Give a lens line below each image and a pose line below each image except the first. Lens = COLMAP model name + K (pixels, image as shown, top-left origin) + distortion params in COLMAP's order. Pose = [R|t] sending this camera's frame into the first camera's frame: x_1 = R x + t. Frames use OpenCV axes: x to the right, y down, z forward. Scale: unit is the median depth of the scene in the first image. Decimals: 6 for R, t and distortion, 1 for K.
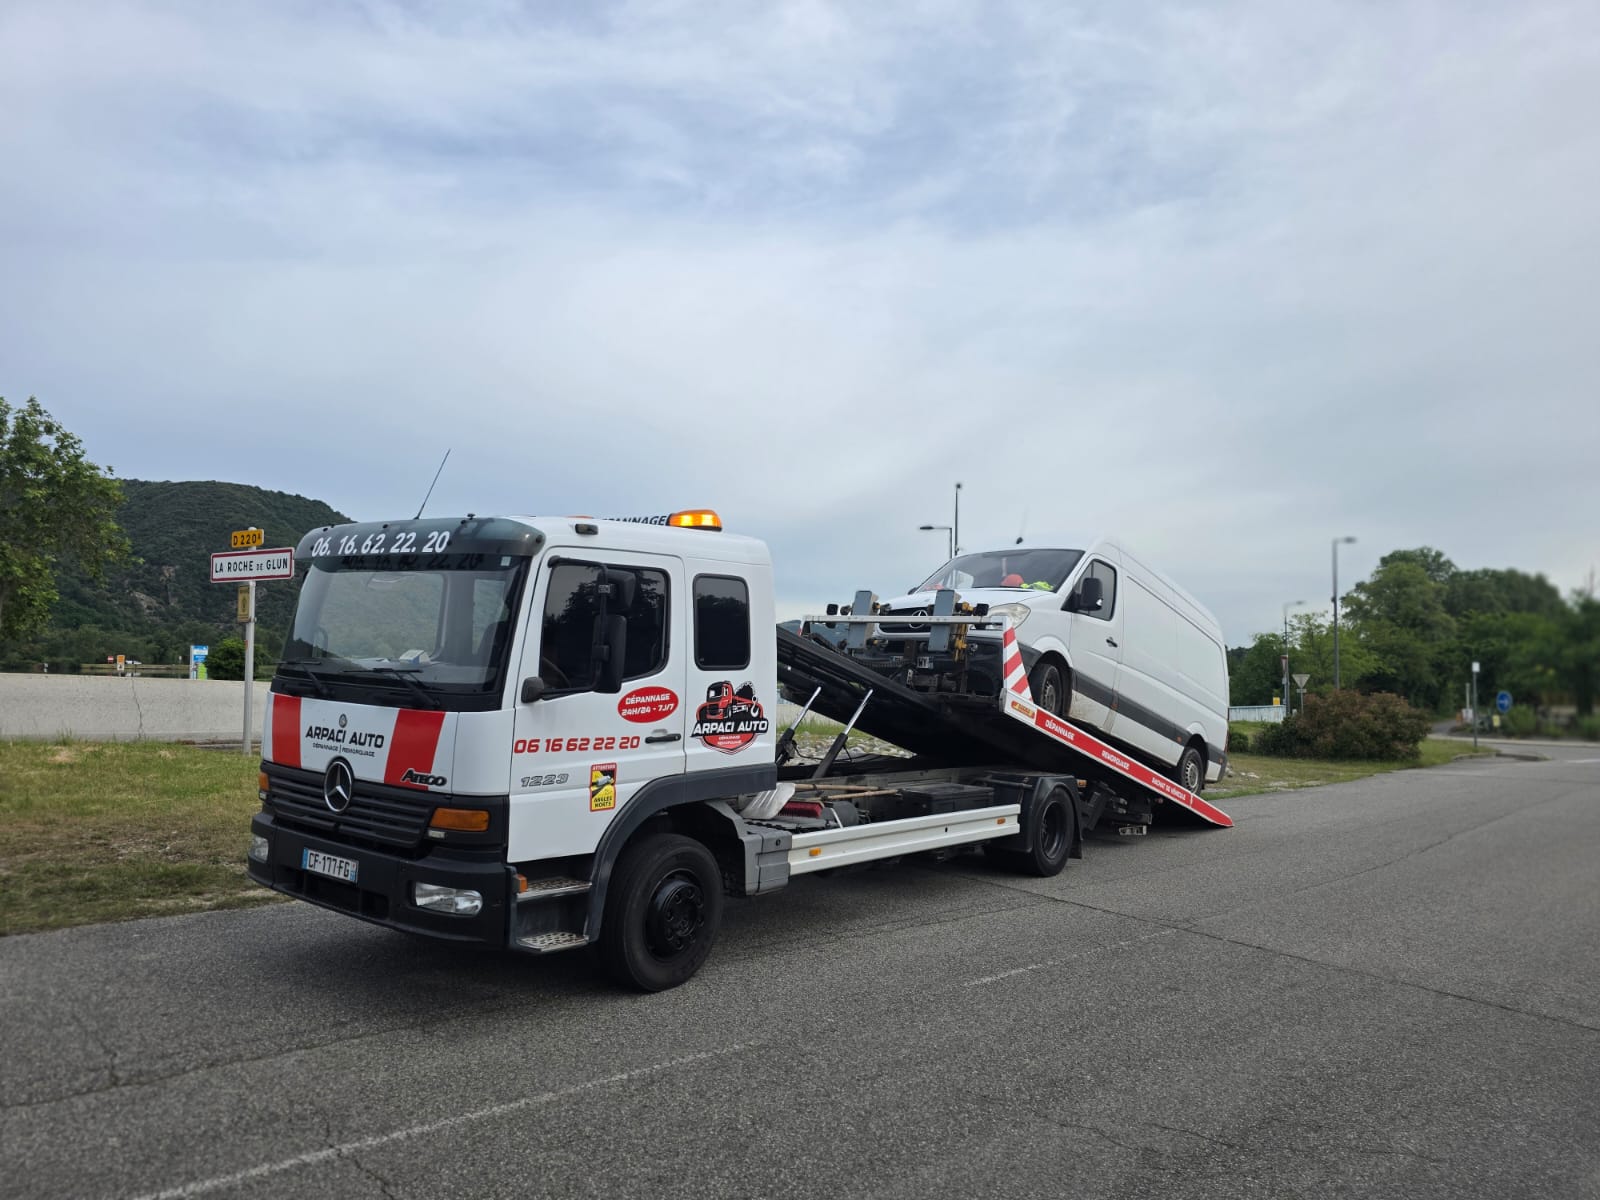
lens RADIAL K [[1161.8, 0, 786.8], [0, 1161.8, 631.7], [0, 0, 1]] dist [0.000937, -0.004999]
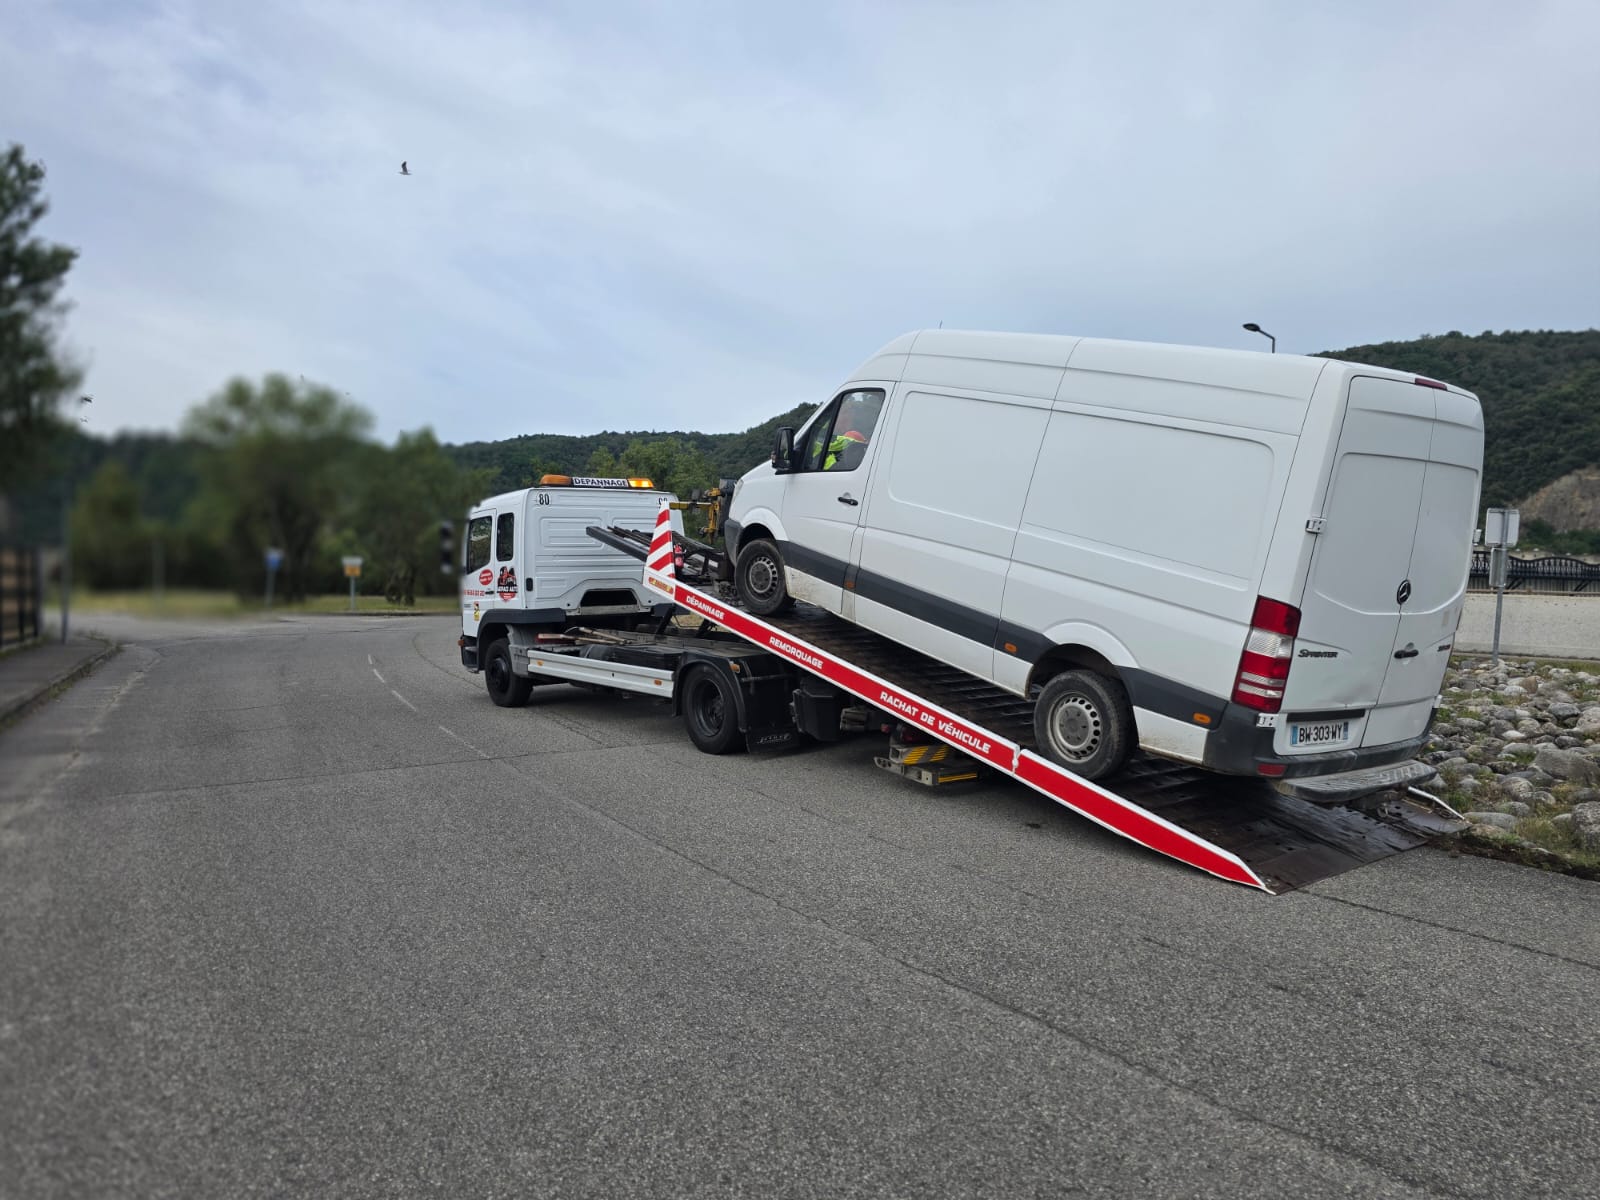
lens RADIAL K [[1046.1, 0, 750.2], [0, 1046.1, 595.8], [0, 0, 1]] dist [0.038587, -0.002289]
pose [[-0.262201, -0.000054, -0.965013, 1.485541], [0.035188, 0.999334, -0.009617, 0.117520], [0.964371, -0.036479, -0.262025, 1.751099]]
